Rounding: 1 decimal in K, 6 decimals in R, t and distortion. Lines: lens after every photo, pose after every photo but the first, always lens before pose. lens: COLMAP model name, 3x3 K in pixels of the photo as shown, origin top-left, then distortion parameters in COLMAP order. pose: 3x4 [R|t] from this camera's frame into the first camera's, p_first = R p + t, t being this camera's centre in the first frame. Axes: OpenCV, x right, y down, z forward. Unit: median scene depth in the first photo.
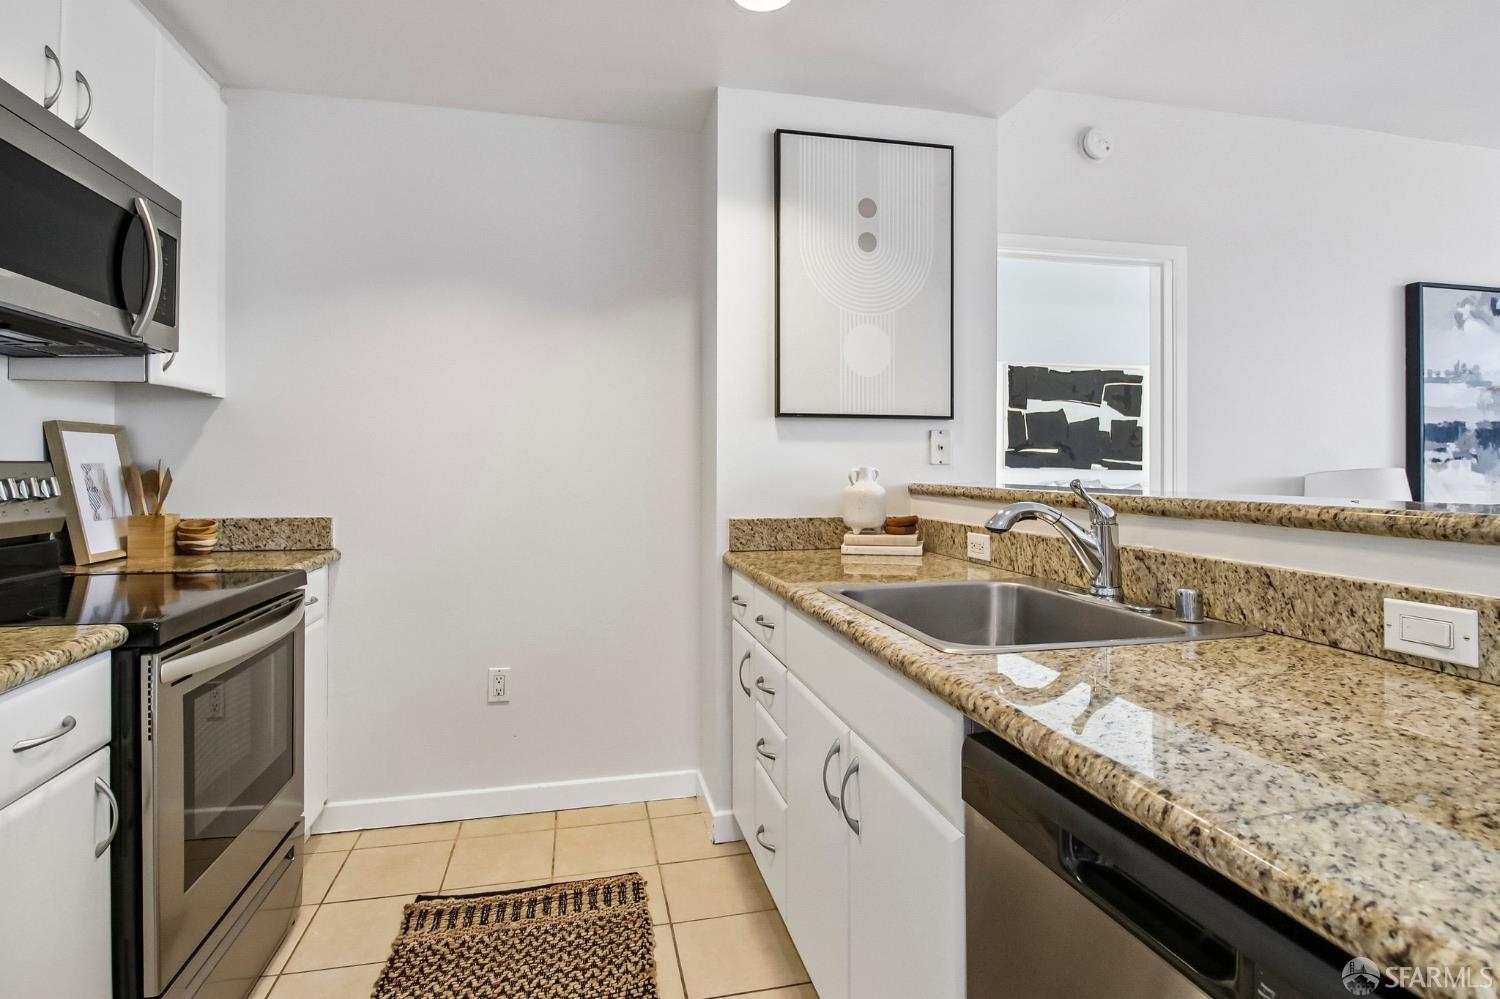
lens RADIAL K [[775.6, 0, 755.0], [0, 775.6, 463.2], [0, 0, 1]] dist [0.003595, -0.012349]
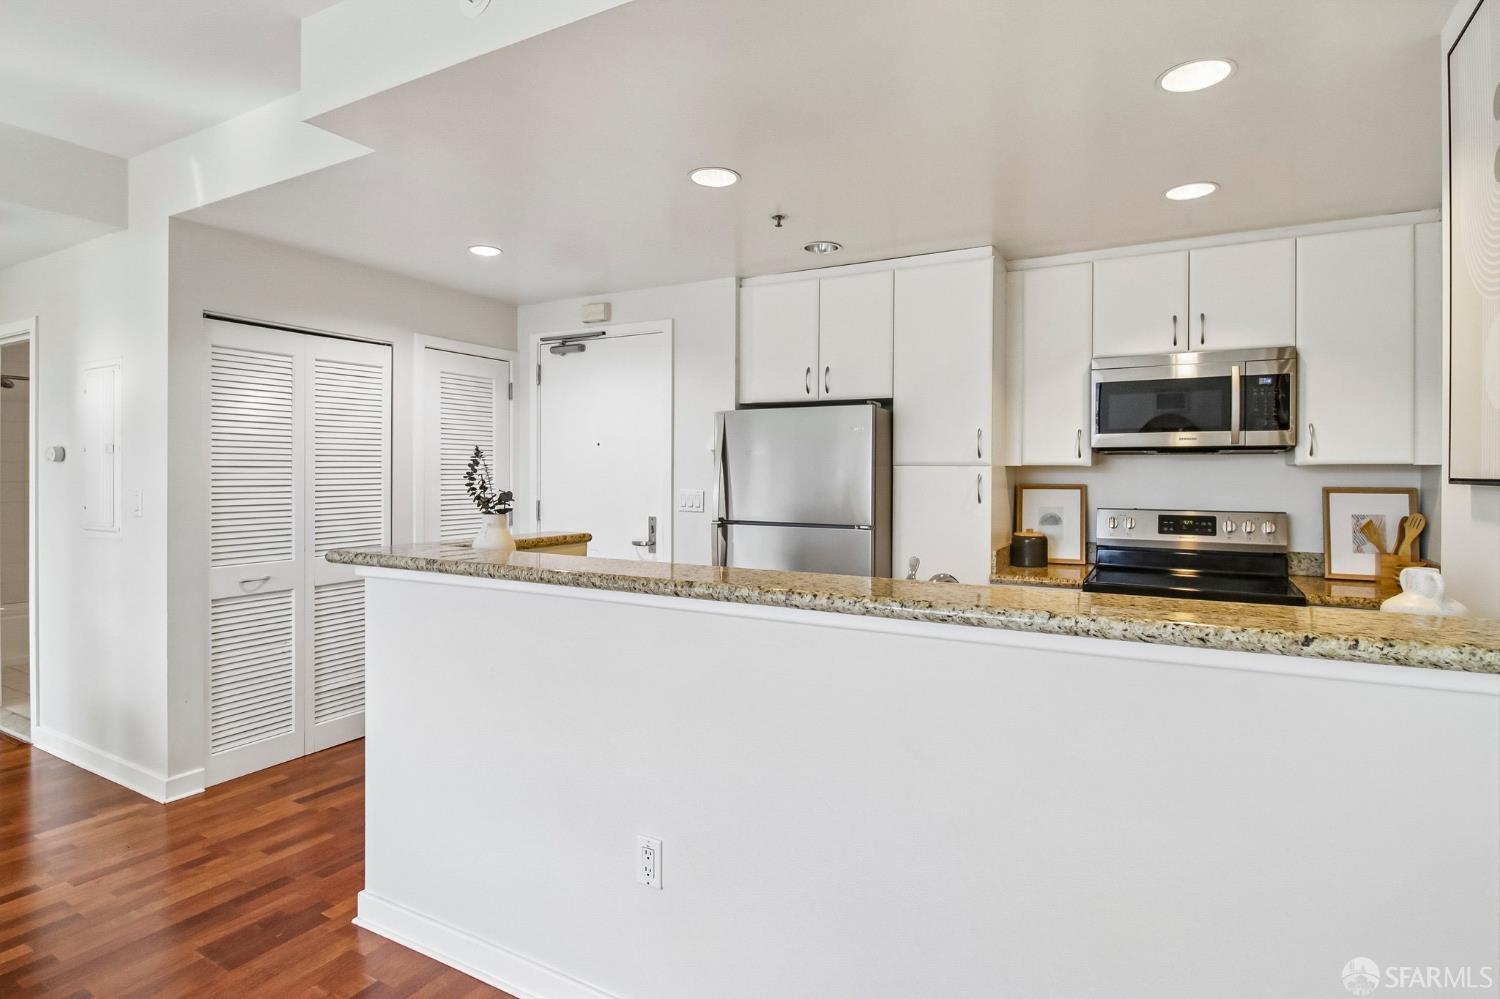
lens RADIAL K [[775.6, 0, 757.1], [0, 775.6, 472.5], [0, 0, 1]] dist [0.003595, -0.012349]
pose [[-0.664614, -0.002710, -0.747182, 0.957135], [-0.001019, 0.999996, -0.002721, -0.070282], [0.747187, -0.001047, -0.664614, 1.040940]]
